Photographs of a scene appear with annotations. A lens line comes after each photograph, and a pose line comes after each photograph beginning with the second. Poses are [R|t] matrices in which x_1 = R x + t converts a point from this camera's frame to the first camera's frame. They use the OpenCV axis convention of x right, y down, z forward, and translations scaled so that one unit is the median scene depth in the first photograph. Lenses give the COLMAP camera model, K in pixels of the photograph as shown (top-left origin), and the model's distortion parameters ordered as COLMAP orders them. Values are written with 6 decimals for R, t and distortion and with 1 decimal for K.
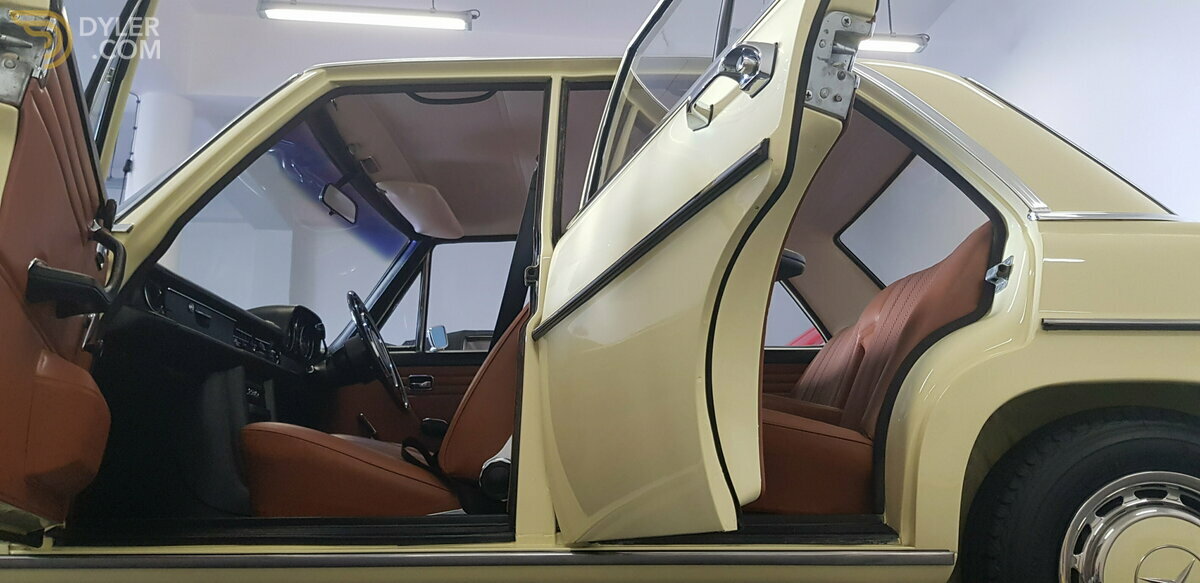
lens RADIAL K [[948.5, 0, 579.9], [0, 948.5, 271.6], [0, 0, 1]] dist [0.020059, -0.048587]
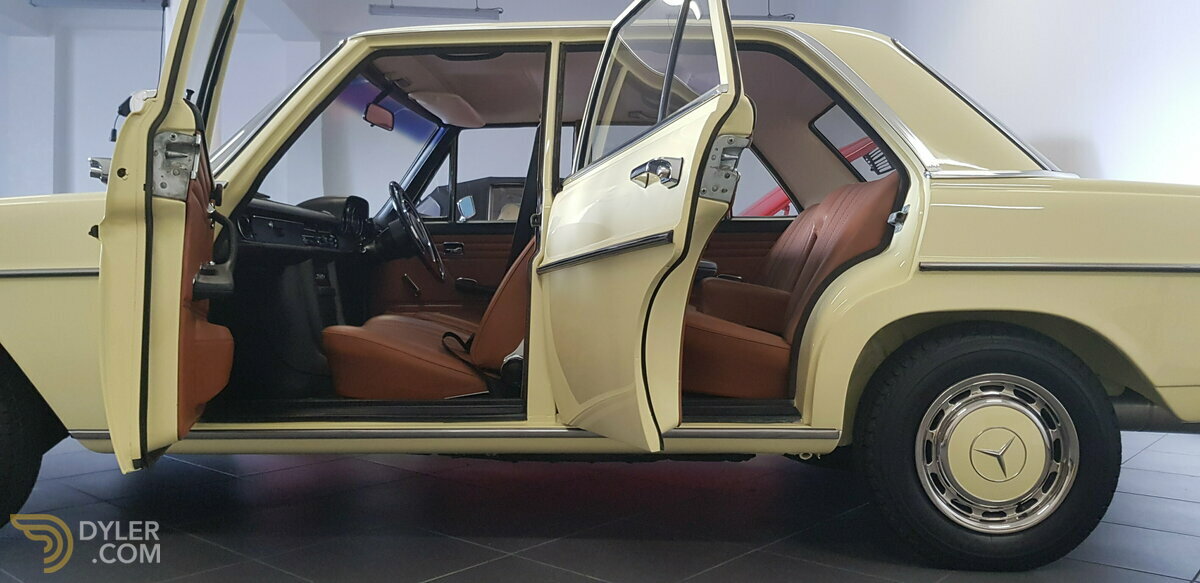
lens RADIAL K [[948.5, 0, 589.6], [0, 948.5, 265.9], [0, 0, 1]] dist [0.020059, -0.048587]
pose [[0.999741, -0.003017, -0.022554, 0.052819], [0.008049, 0.973973, 0.226523, -0.235433], [0.021284, -0.226646, 0.973745, -0.284203]]
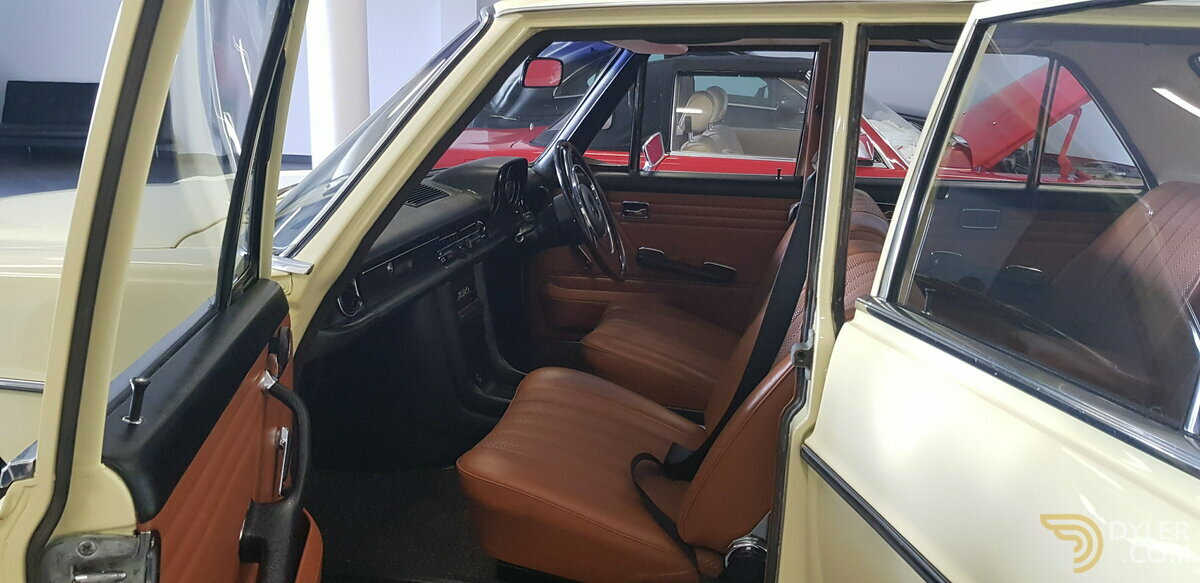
lens RADIAL K [[932.6, 0, 568.2], [0, 932.6, 278.9], [0, 0, 1]] dist [0.034707, -0.012814]
pose [[0.978131, 0.061020, -0.198837, -0.091432], [0.036258, 0.891333, 0.451898, -0.414287], [0.204805, -0.449225, 0.869628, 0.340565]]
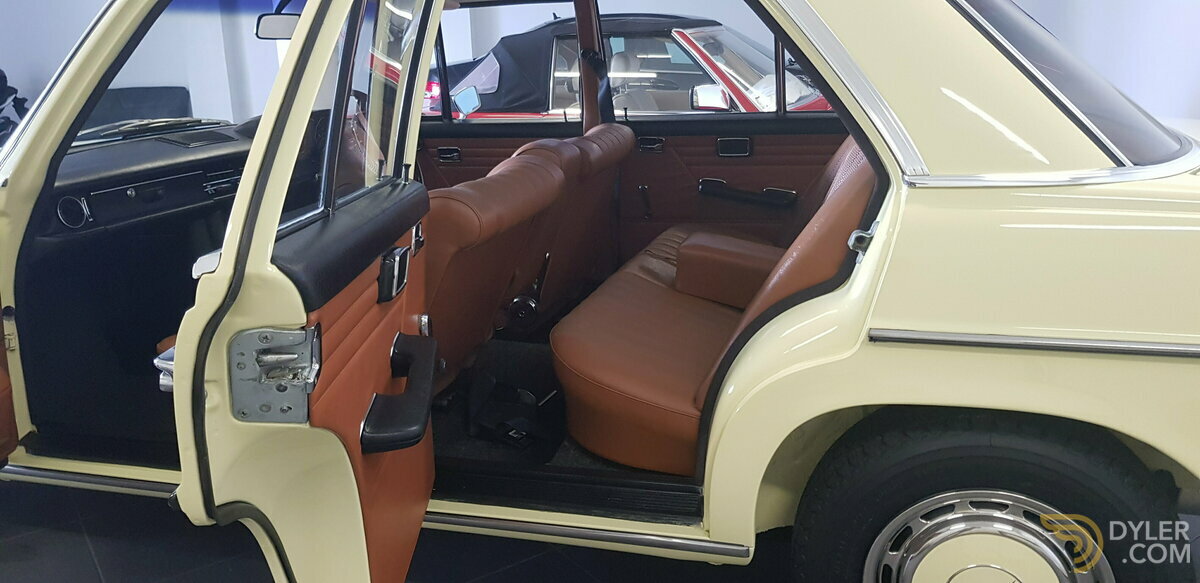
lens RADIAL K [[948.5, 0, 592.7], [0, 948.5, 268.1], [0, 0, 1]] dist [0.020059, -0.048587]
pose [[0.965569, 0.025960, -0.258850, 0.439698], [0.094953, 0.891194, 0.443574, -0.375454], [0.242200, -0.452879, 0.858044, 0.225175]]
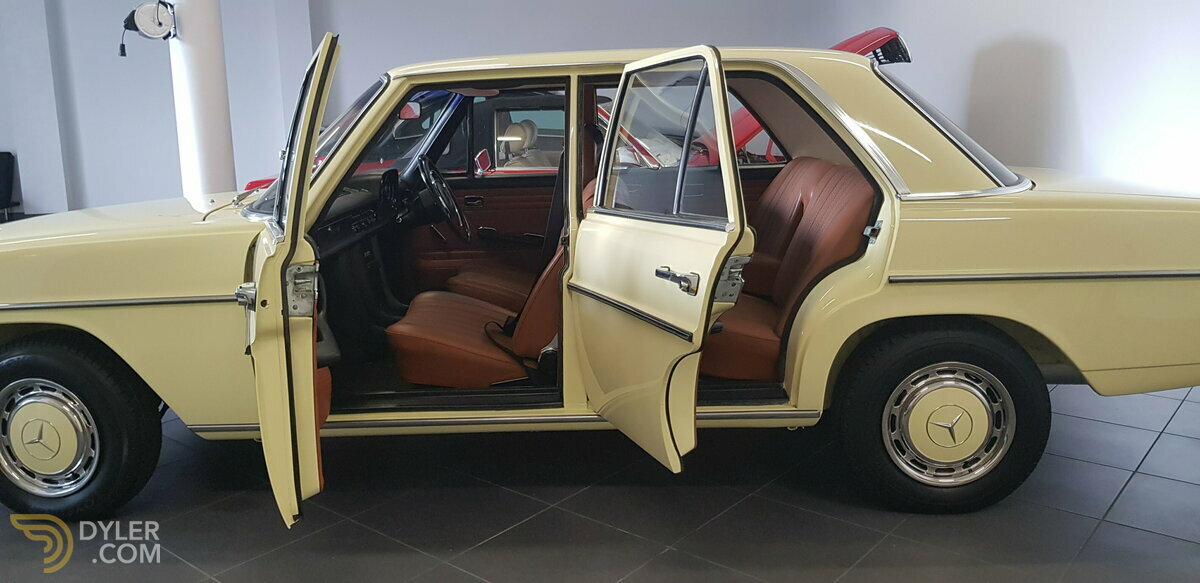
lens RADIAL K [[948.5, 0, 568.9], [0, 948.5, 253.6], [0, 0, 1]] dist [0.020059, -0.048587]
pose [[0.999040, -0.031758, -0.030161, 0.001616], [0.041035, 0.919430, 0.391106, -0.592337], [0.015310, -0.391969, 0.919851, -0.426187]]
